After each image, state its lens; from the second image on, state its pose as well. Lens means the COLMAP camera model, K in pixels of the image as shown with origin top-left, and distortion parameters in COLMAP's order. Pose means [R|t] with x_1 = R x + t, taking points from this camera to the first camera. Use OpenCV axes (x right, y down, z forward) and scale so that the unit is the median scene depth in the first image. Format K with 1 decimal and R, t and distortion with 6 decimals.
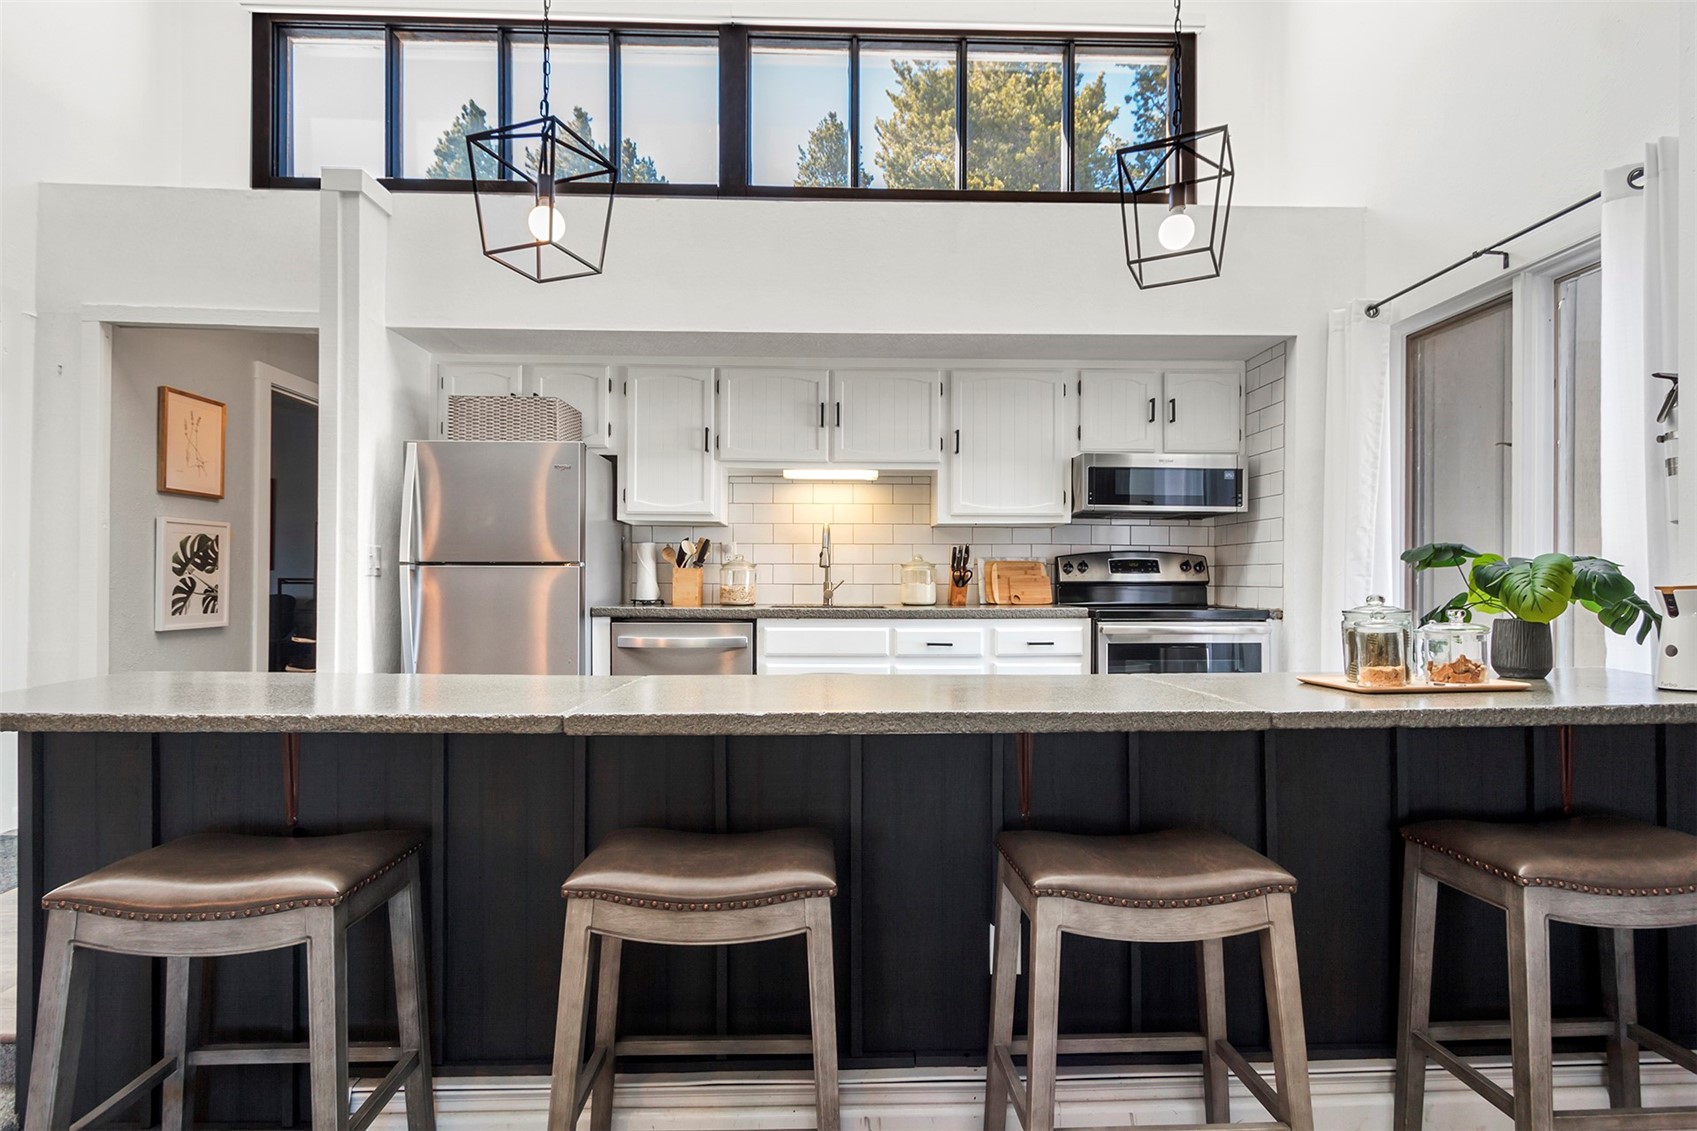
lens RADIAL K [[806.8, 0, 850.8], [0, 806.8, 580.2], [0, 0, 1]] dist [0.002233, -0.000180]
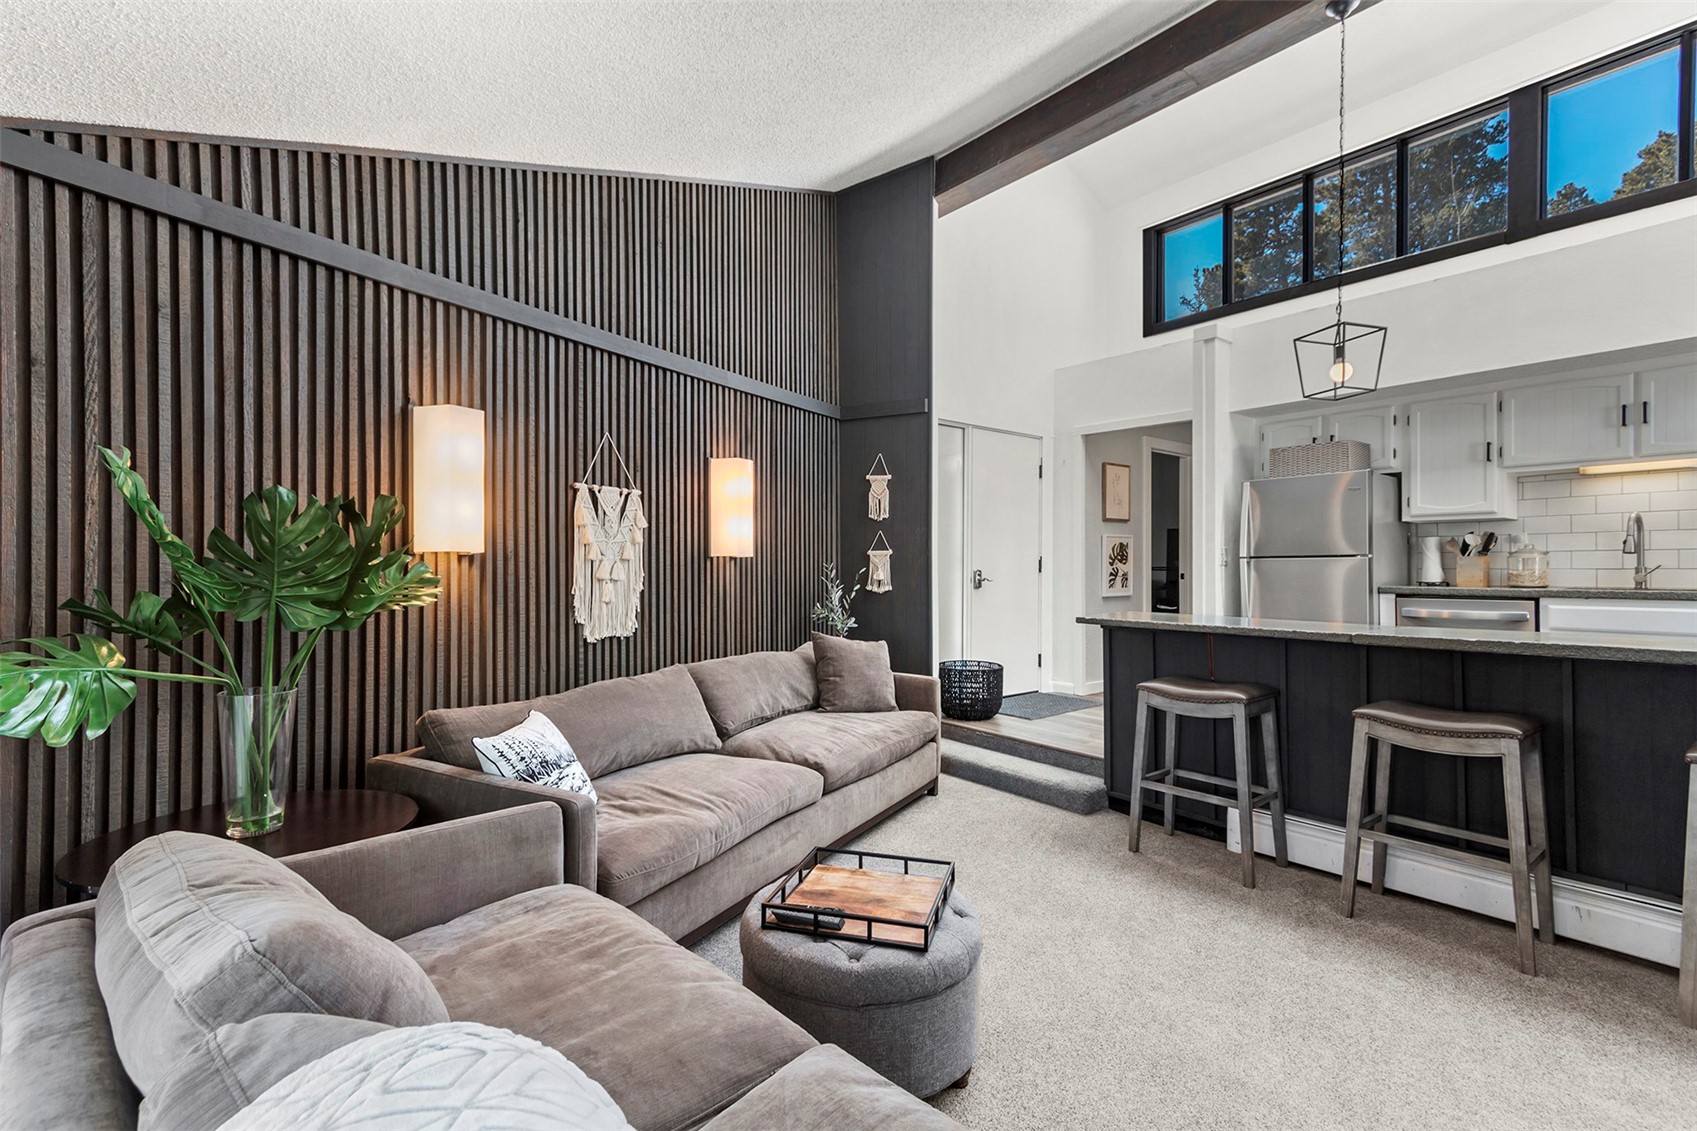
lens RADIAL K [[774.3, 0, 846.3], [0, 774.3, 564.1], [0, 0, 1]] dist [0.026145, 0.000432]
pose [[0.600310, -0.010838, -0.799694, 0.191662], [0.008716, 0.999937, -0.007009, -0.003288], [0.799720, -0.002762, 0.600367, -0.501900]]
